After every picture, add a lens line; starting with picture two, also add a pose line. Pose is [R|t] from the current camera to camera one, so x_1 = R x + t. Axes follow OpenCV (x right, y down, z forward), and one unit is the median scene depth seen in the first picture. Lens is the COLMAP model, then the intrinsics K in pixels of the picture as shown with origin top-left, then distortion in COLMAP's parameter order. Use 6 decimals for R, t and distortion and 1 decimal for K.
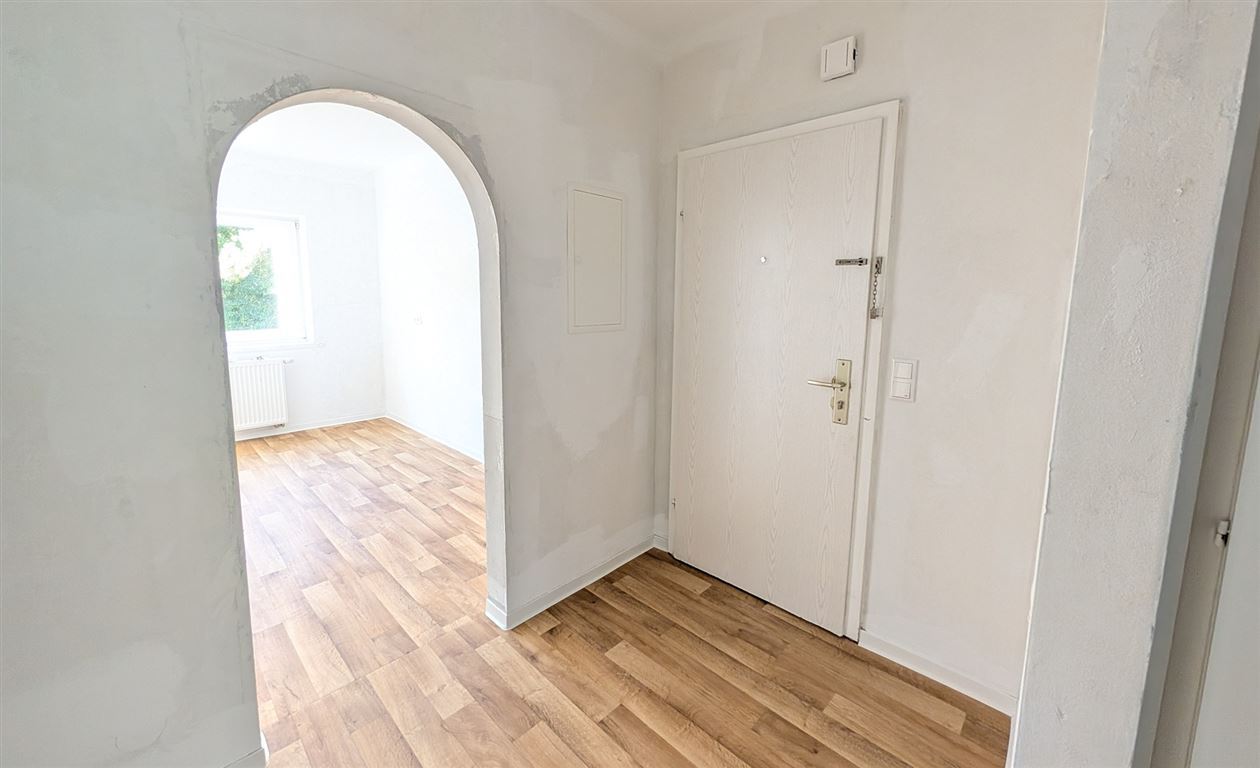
lens RADIAL K [[483.5, 0, 628.4], [0, 483.5, 355.5], [0, 0, 1]] dist [0.000120, 0.000052]
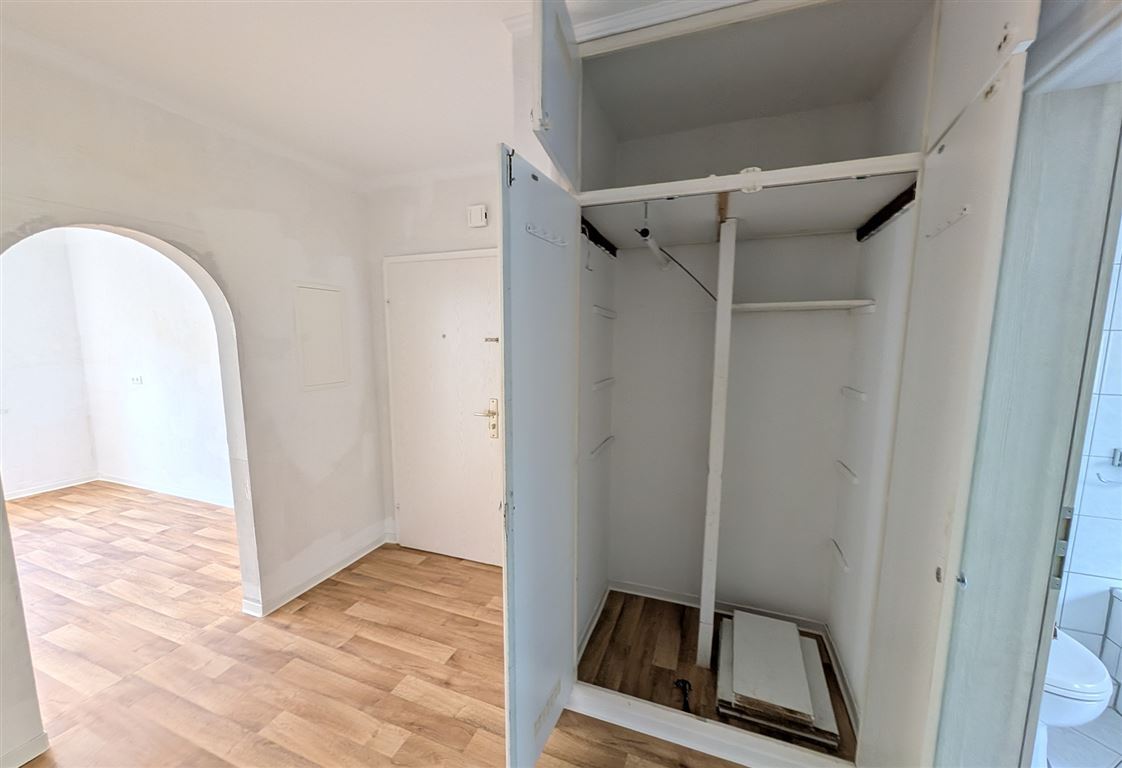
lens RADIAL K [[430.9, 0, 560.0], [0, 430.9, 393.7], [0, 0, 1]] dist [-0.000405, 0.000049]
pose [[0.922265, -0.061233, 0.381679, 0.085492], [0.058132, 0.998115, 0.019660, -0.022269], [-0.382163, 0.004056, 0.924086, -0.397219]]
